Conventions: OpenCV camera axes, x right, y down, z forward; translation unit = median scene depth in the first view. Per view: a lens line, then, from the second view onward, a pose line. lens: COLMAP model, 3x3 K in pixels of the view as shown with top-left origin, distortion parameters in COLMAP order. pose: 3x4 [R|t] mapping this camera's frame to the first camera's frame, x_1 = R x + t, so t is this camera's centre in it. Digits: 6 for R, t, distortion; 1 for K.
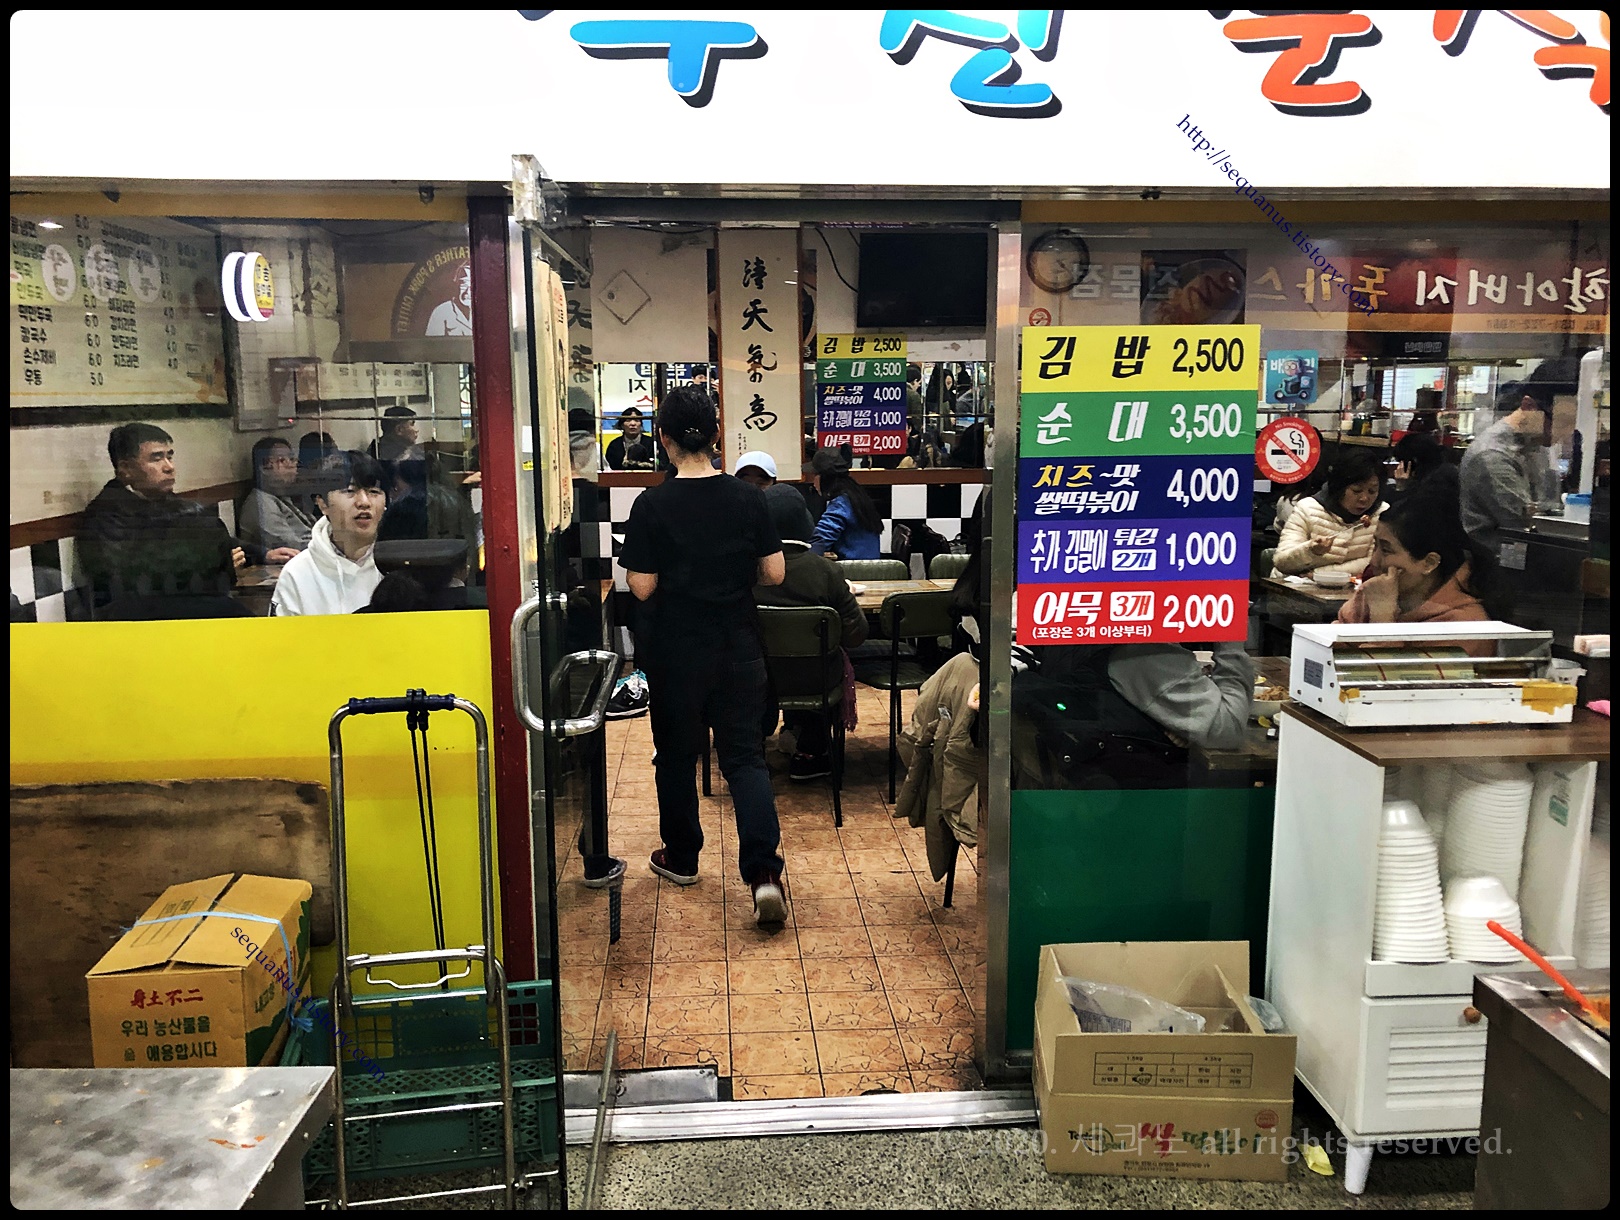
lens RADIAL K [[1362.9, 0, 807.7], [0, 1362.9, 579.1], [0, 0, 1]] dist [0.008046, 0.001271]
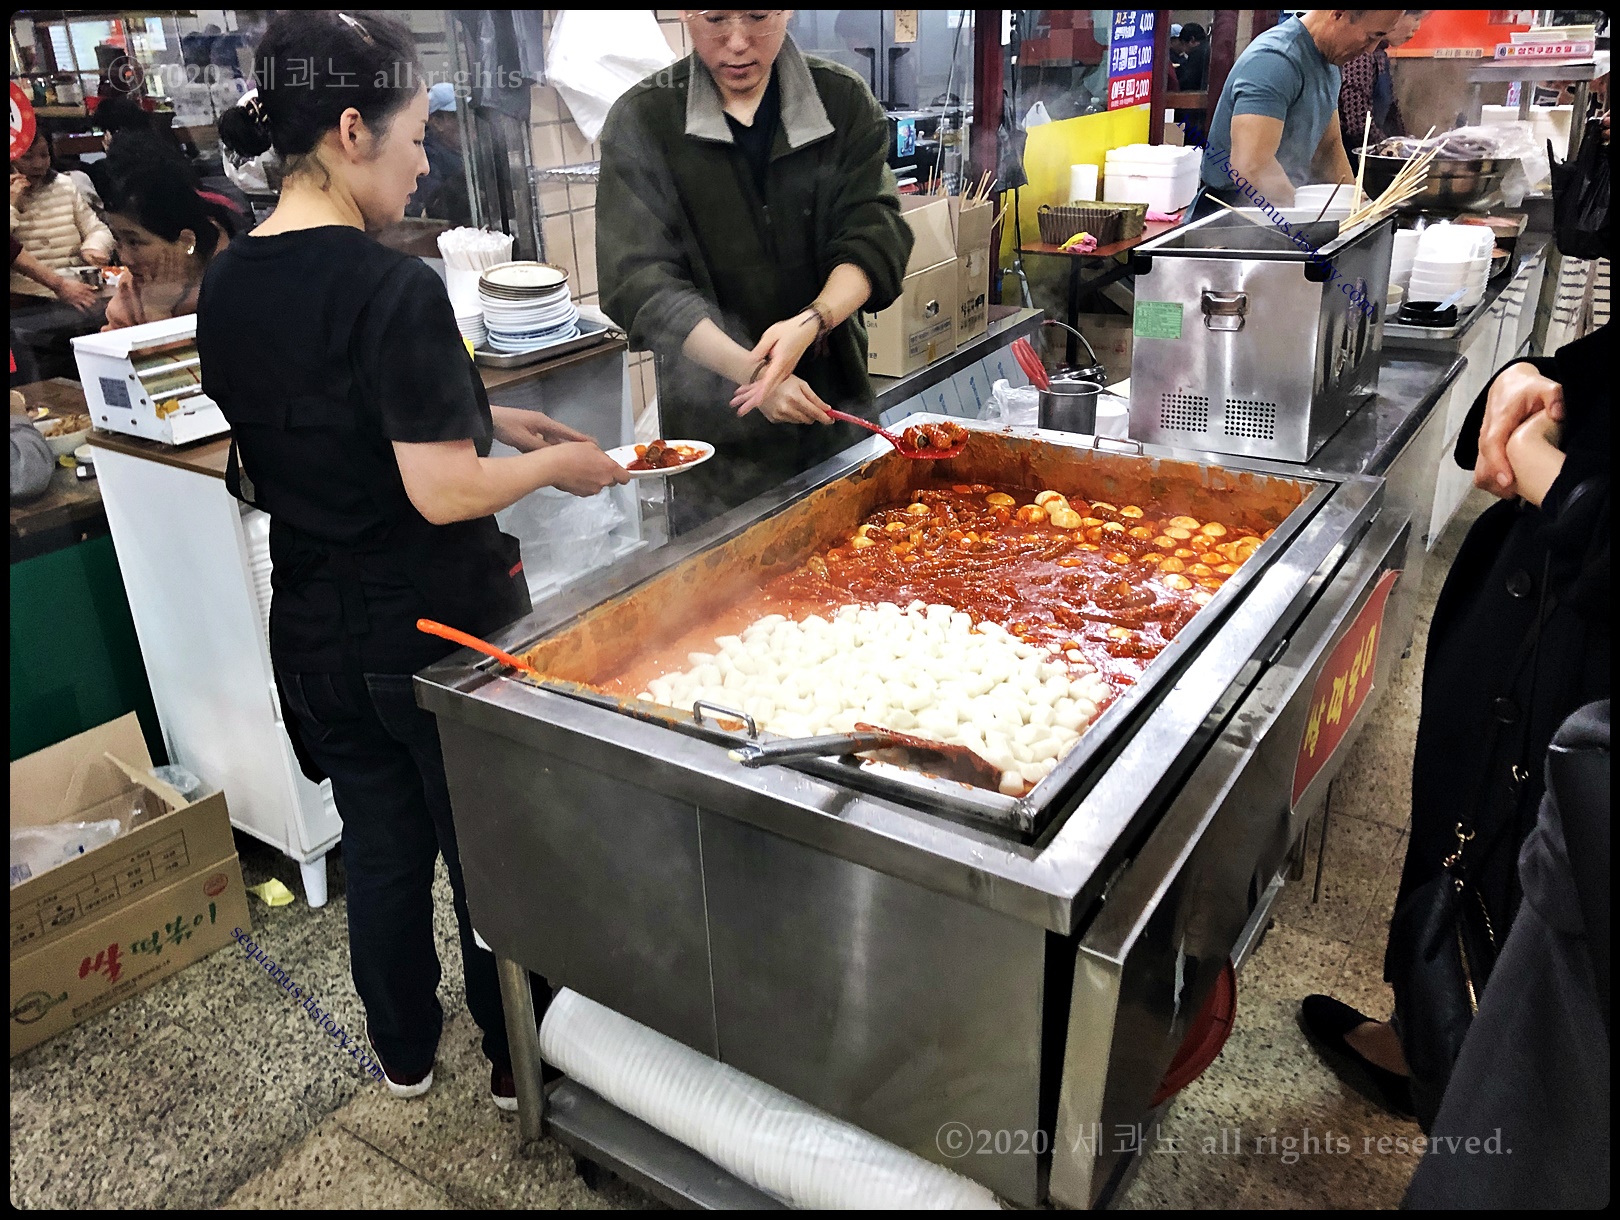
lens RADIAL K [[1362.9, 0, 807.7], [0, 1362.9, 579.1], [0, 0, 1]] dist [0.008046, 0.001271]
pose [[0.638875, -0.323447, 0.698013, 0.016293], [0.155256, 0.942861, 0.294803, -0.005146], [-0.753482, -0.079972, 0.652587, 0.113769]]
